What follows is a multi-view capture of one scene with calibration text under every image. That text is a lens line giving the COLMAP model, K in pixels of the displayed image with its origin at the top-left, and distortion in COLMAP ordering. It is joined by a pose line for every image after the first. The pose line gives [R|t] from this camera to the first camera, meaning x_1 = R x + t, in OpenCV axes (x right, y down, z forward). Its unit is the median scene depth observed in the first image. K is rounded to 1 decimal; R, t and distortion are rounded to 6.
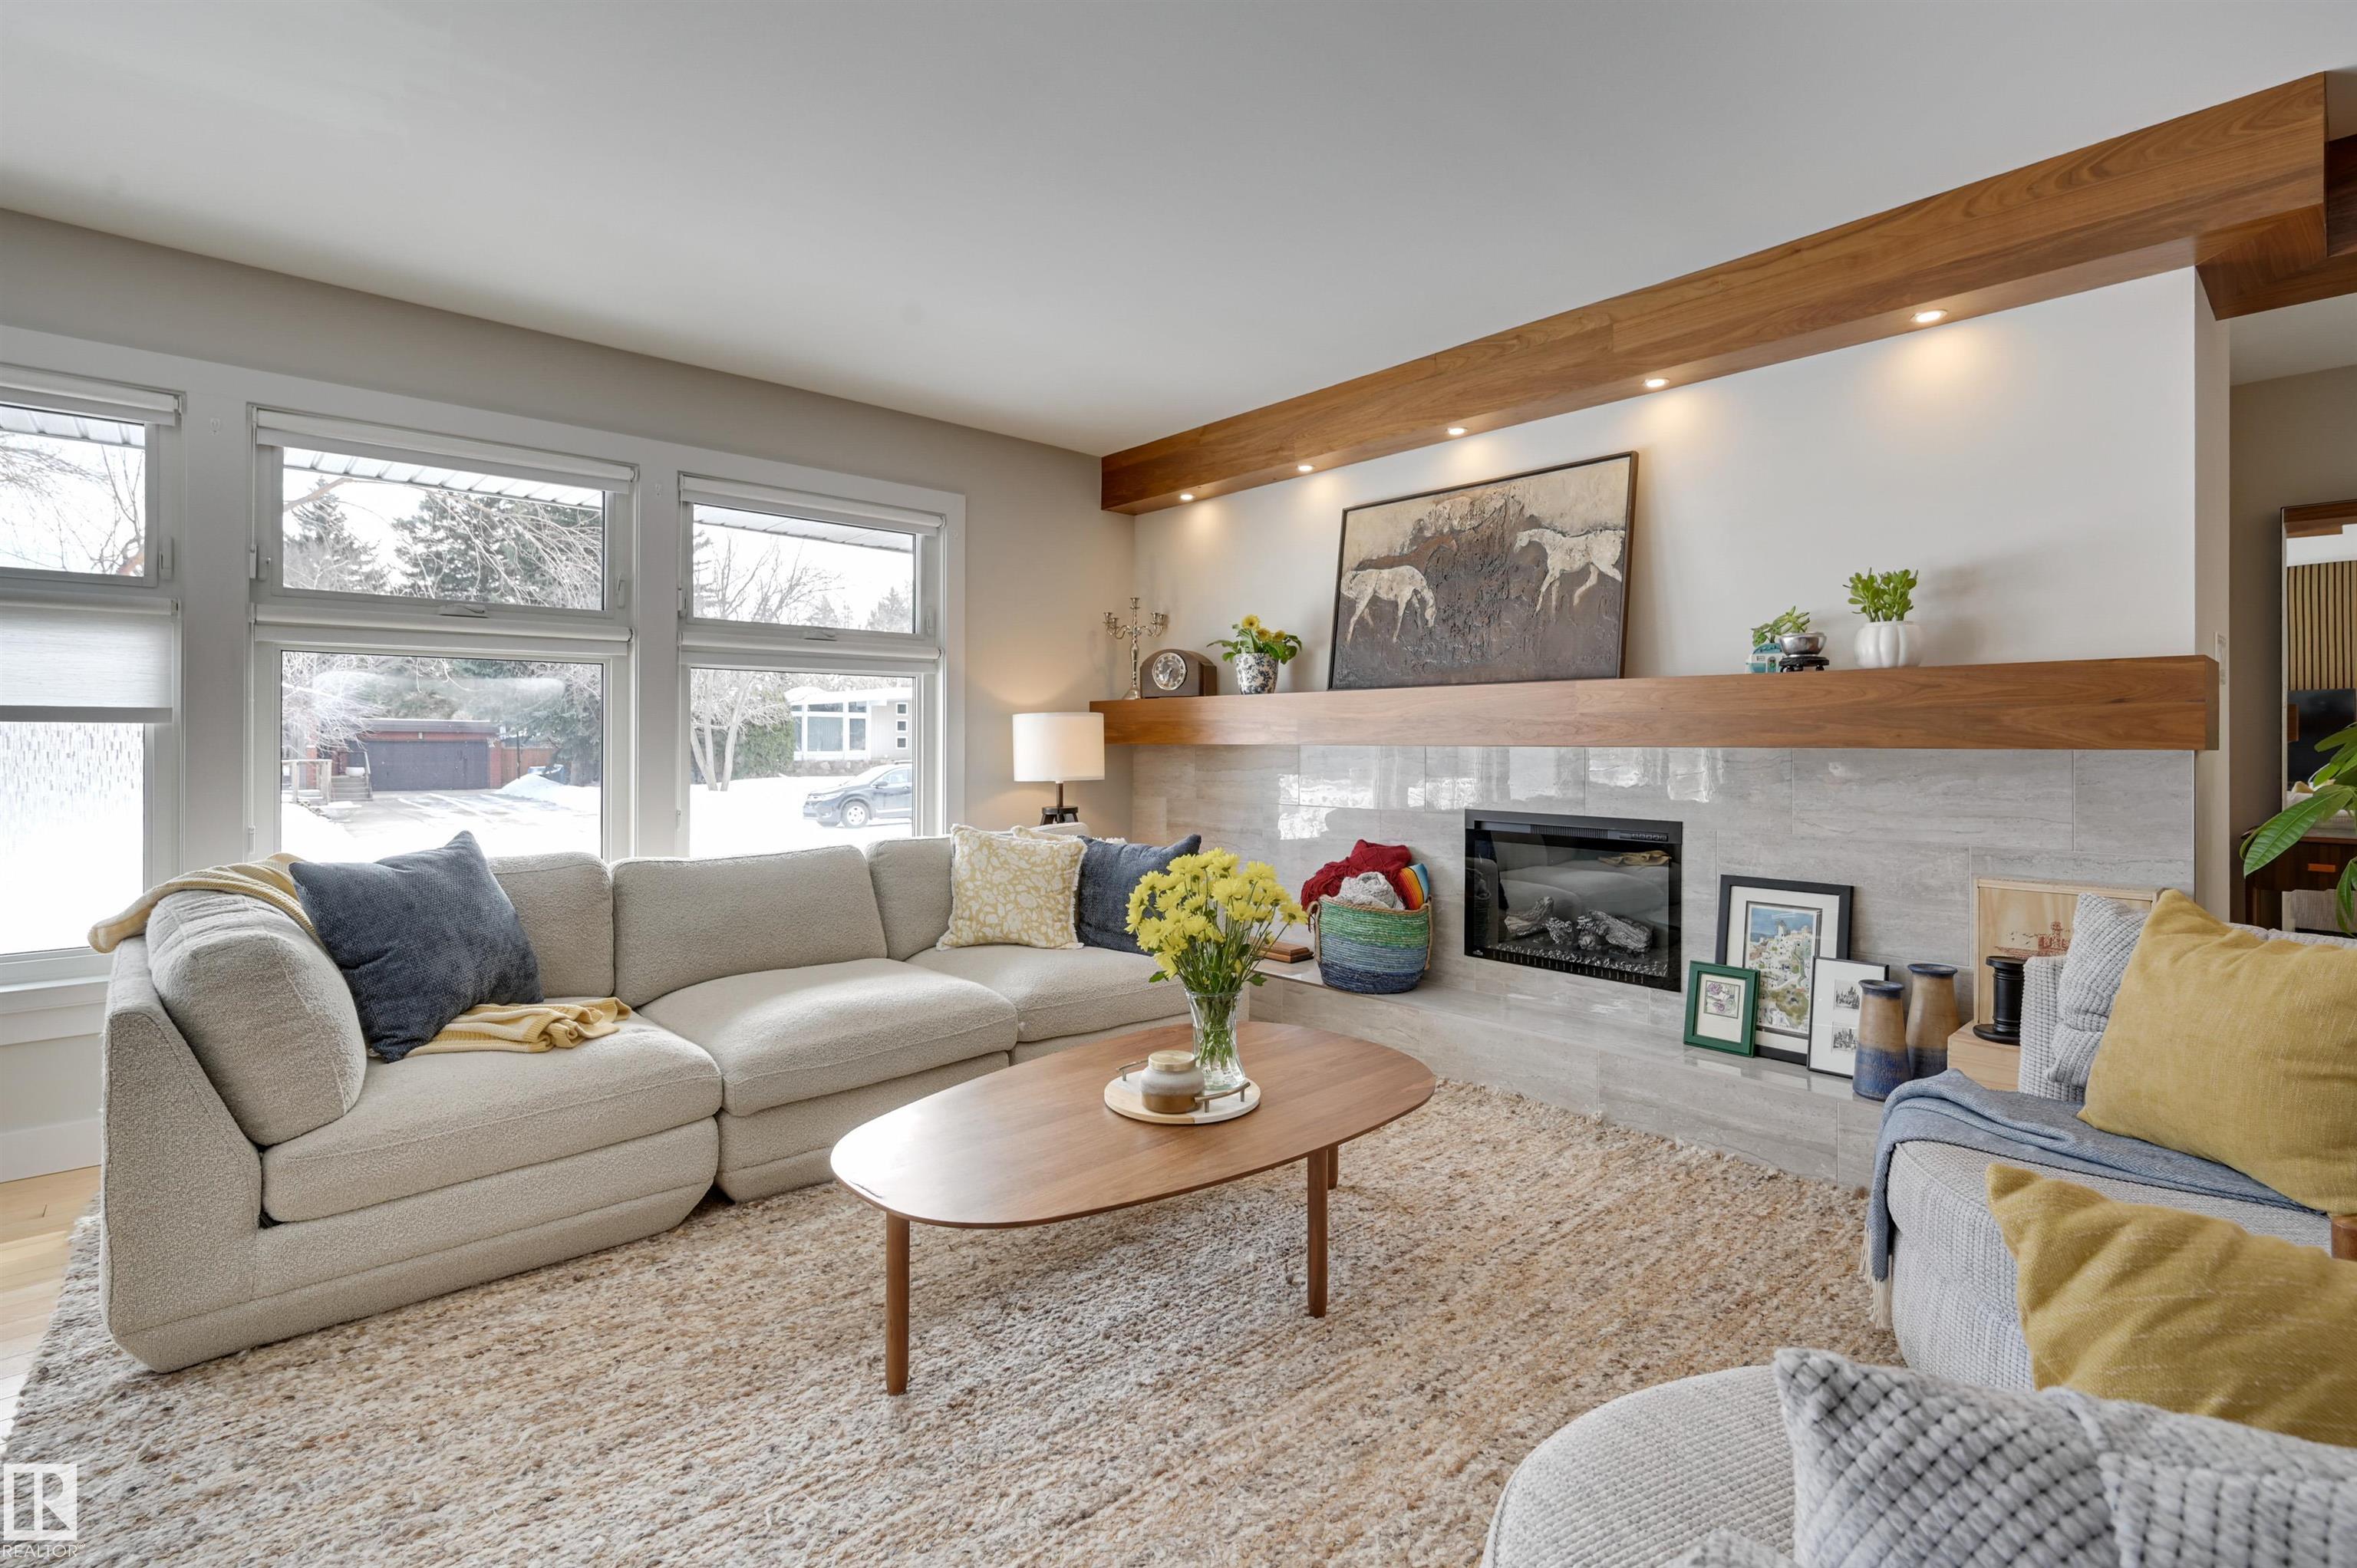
lens RADIAL K [[1125.0, 0, 1216.7], [0, 1125.0, 745.0], [0, 0, 1]] dist [0.006357, 0.000424]
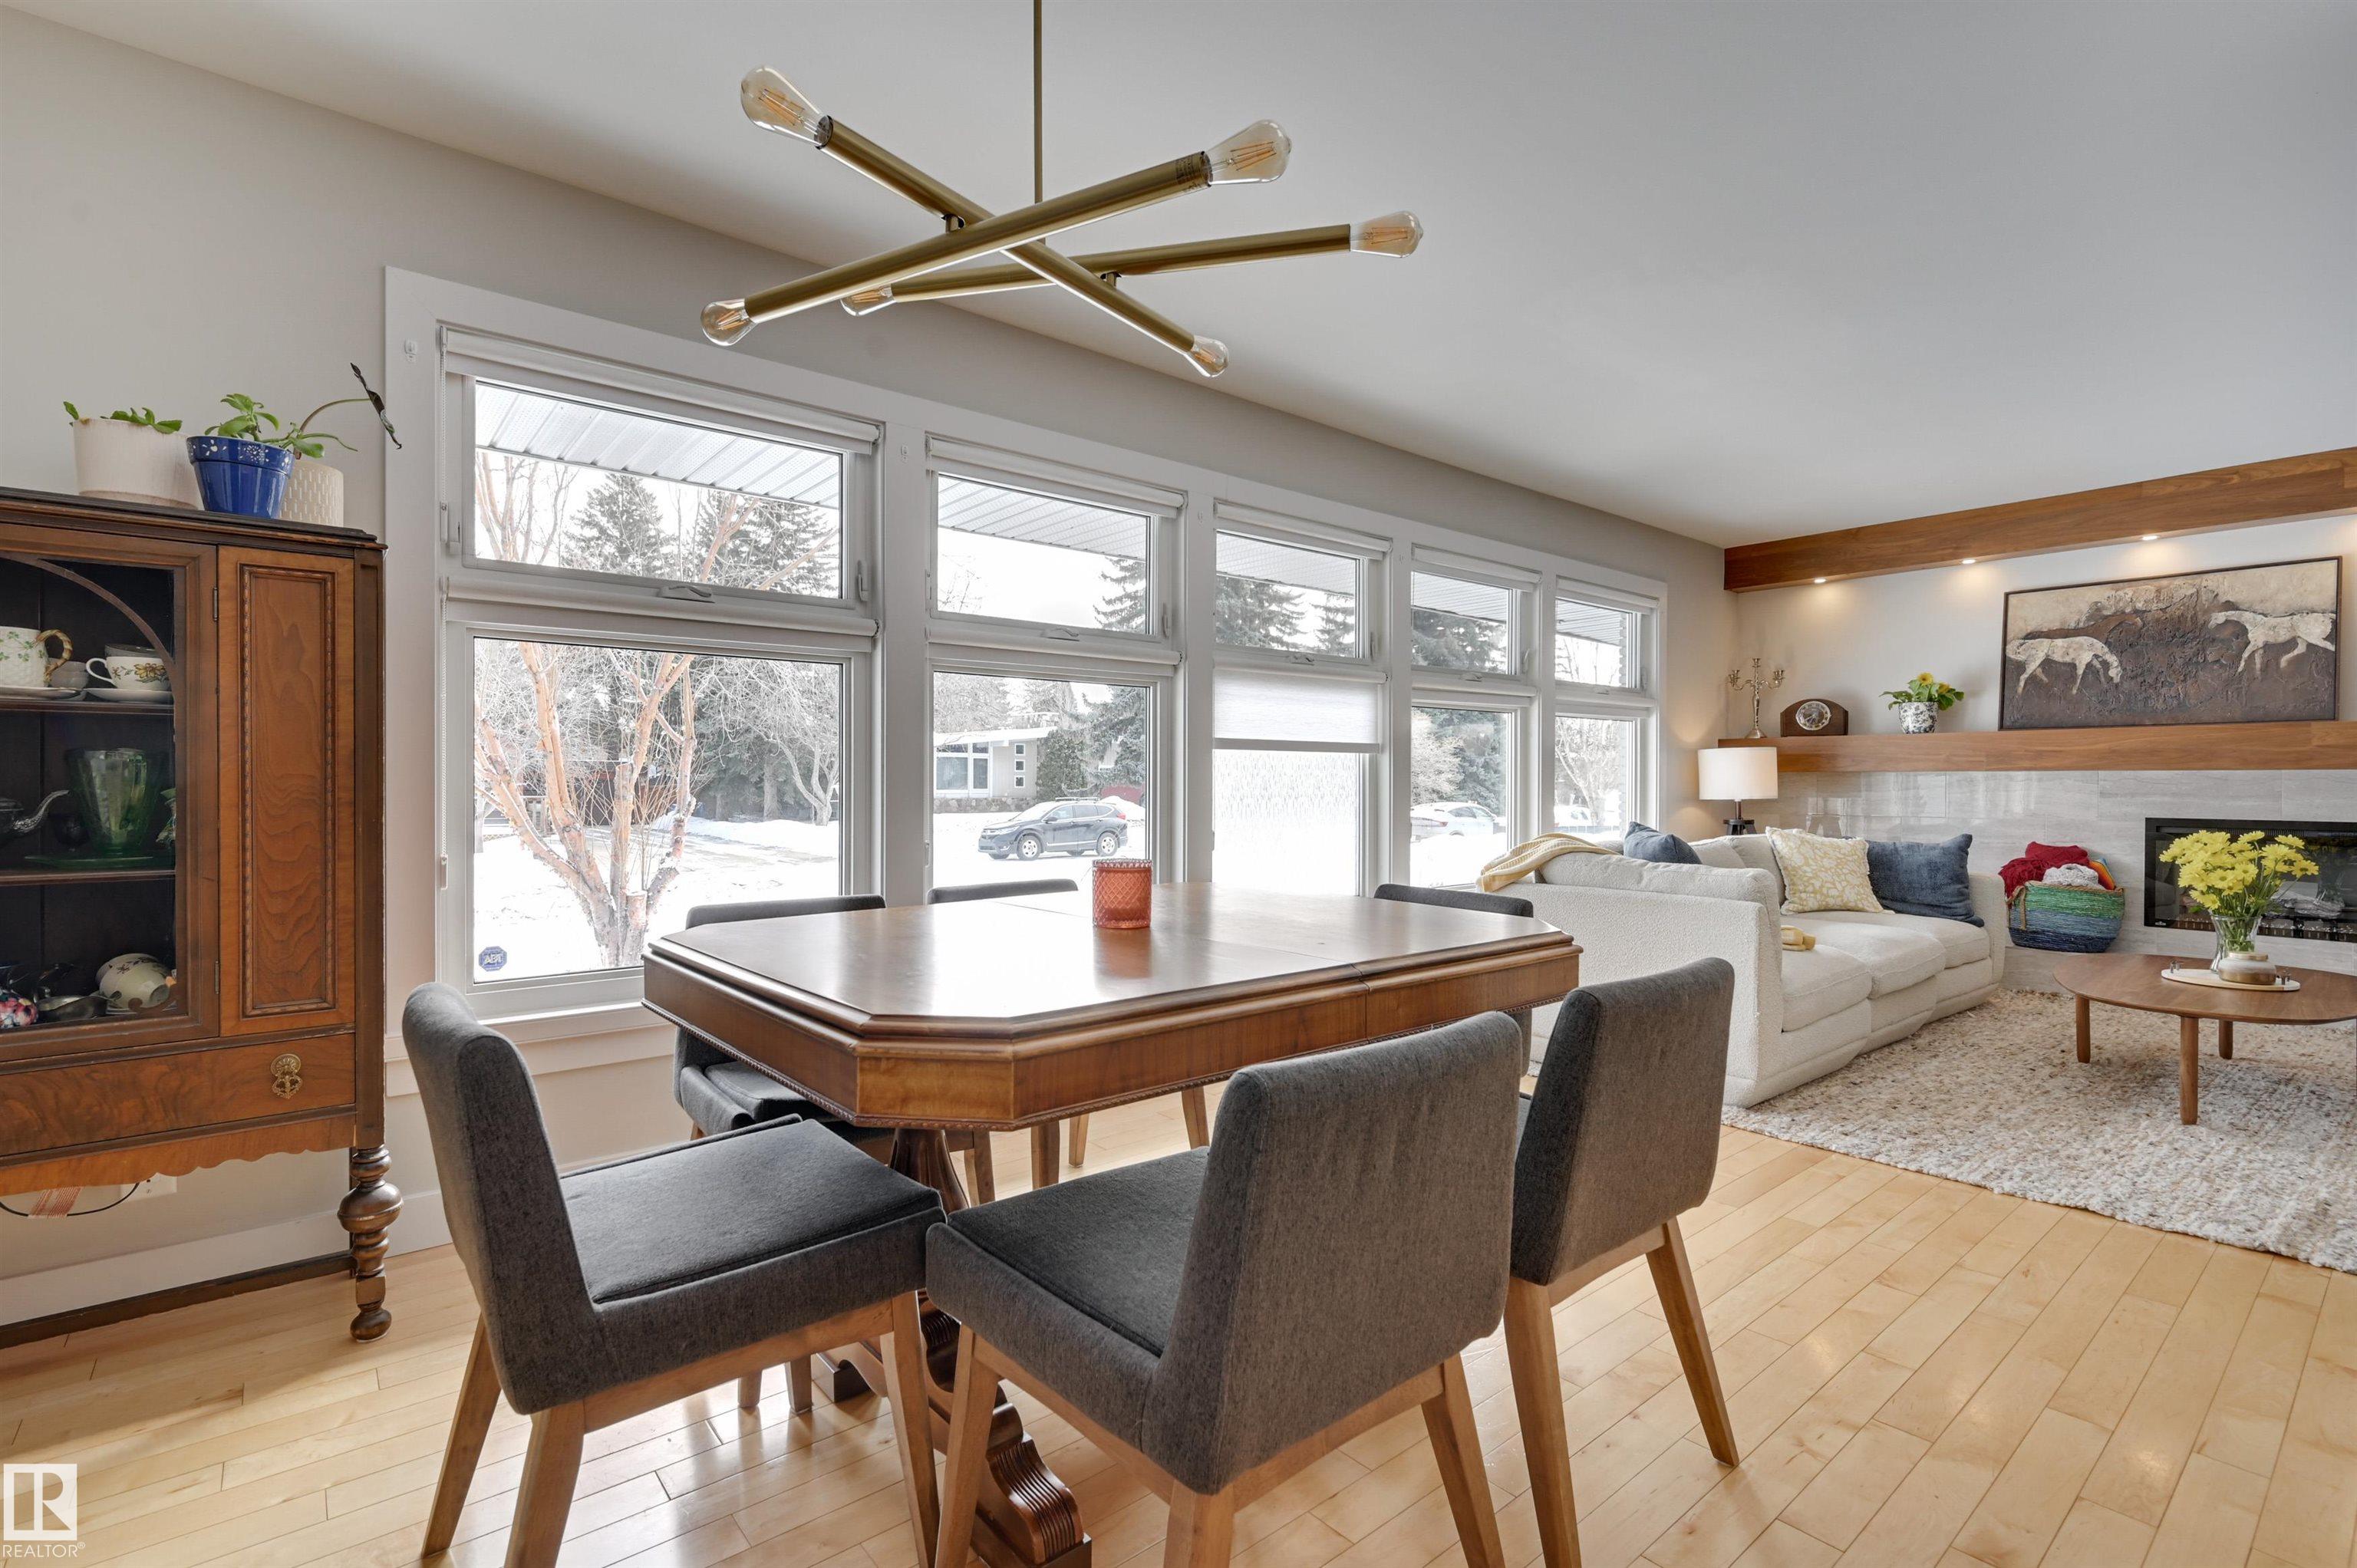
lens RADIAL K [[1125.0, 0, 1159.5], [0, 1125.0, 789.8], [0, 0, 1]] dist [0.006357, 0.000424]
pose [[0.998005, 0.001597, -0.063120, -0.844125], [-0.001406, 0.999994, 0.003068, 0.020444], [0.063125, -0.002973, 0.998001, -0.411461]]
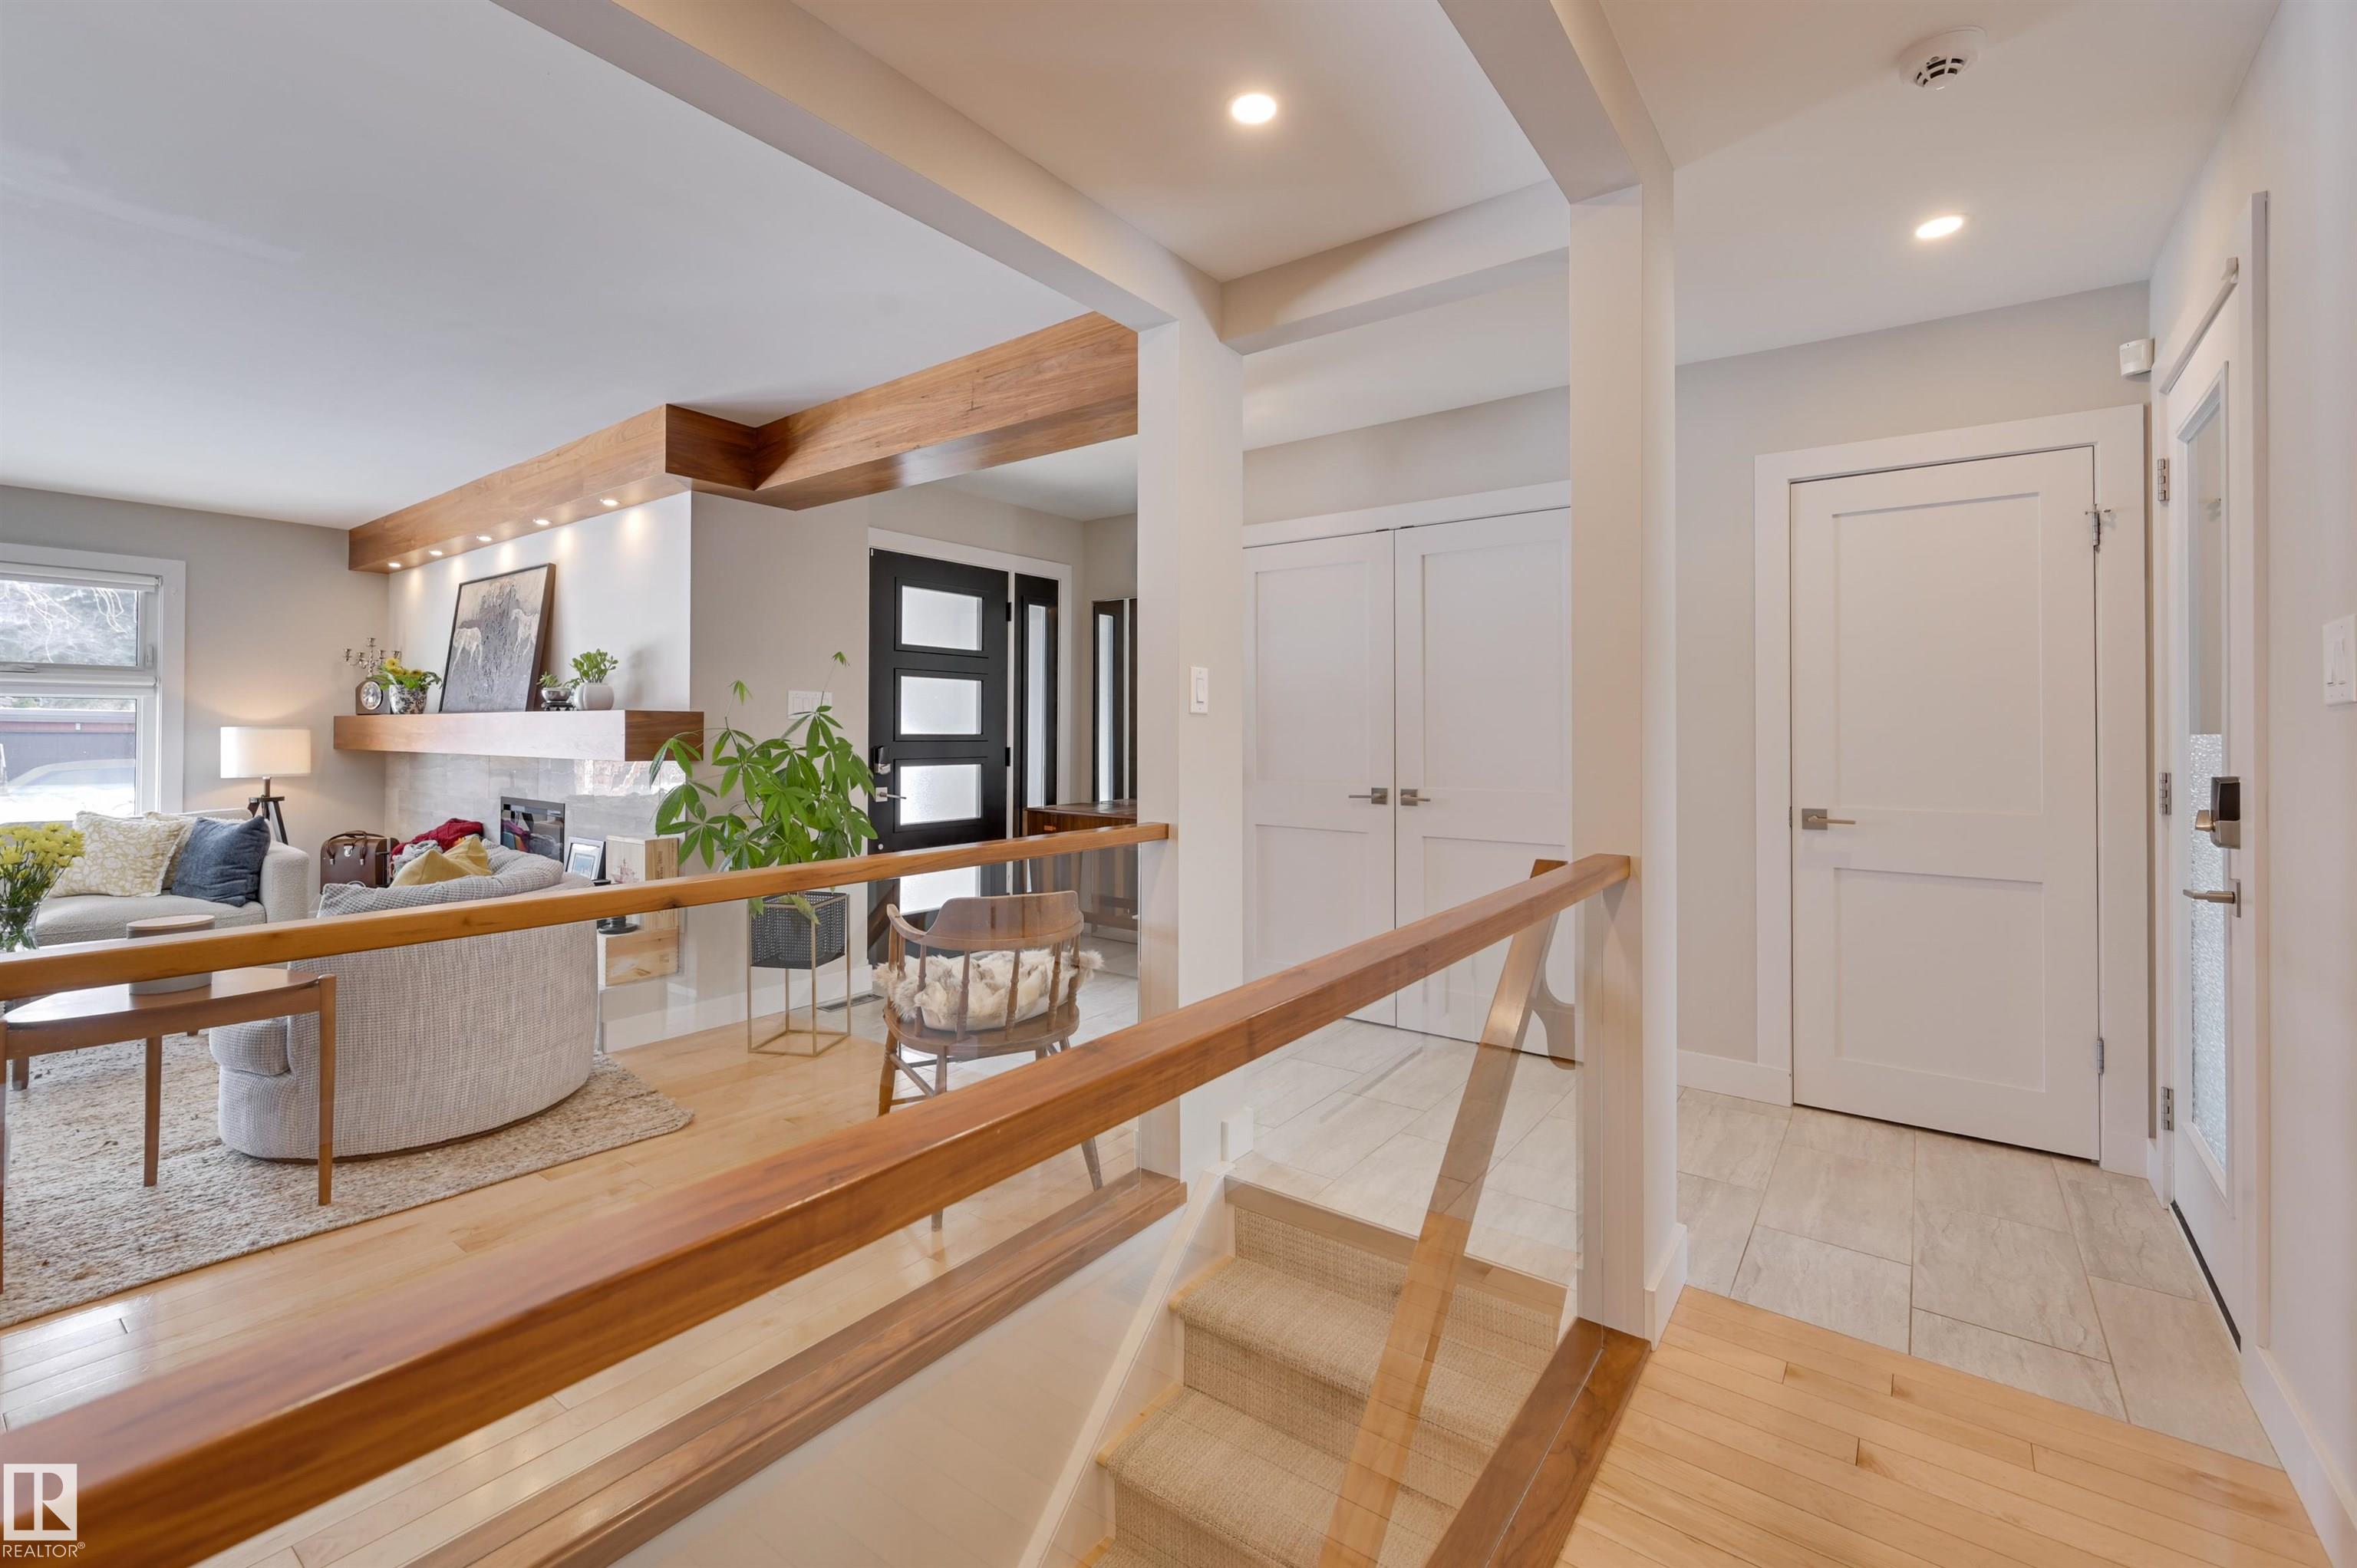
lens RADIAL K [[1005.0, 0, 1164.7], [0, 1005.0, 725.4], [0, 0, 1]] dist [-0.001848, -0.000790]
pose [[0.985423, 0.008456, 0.169913, 0.820504], [-0.006744, 0.999920, -0.010655, -0.026879], [-0.169990, 0.009354, 0.985401, -0.410238]]
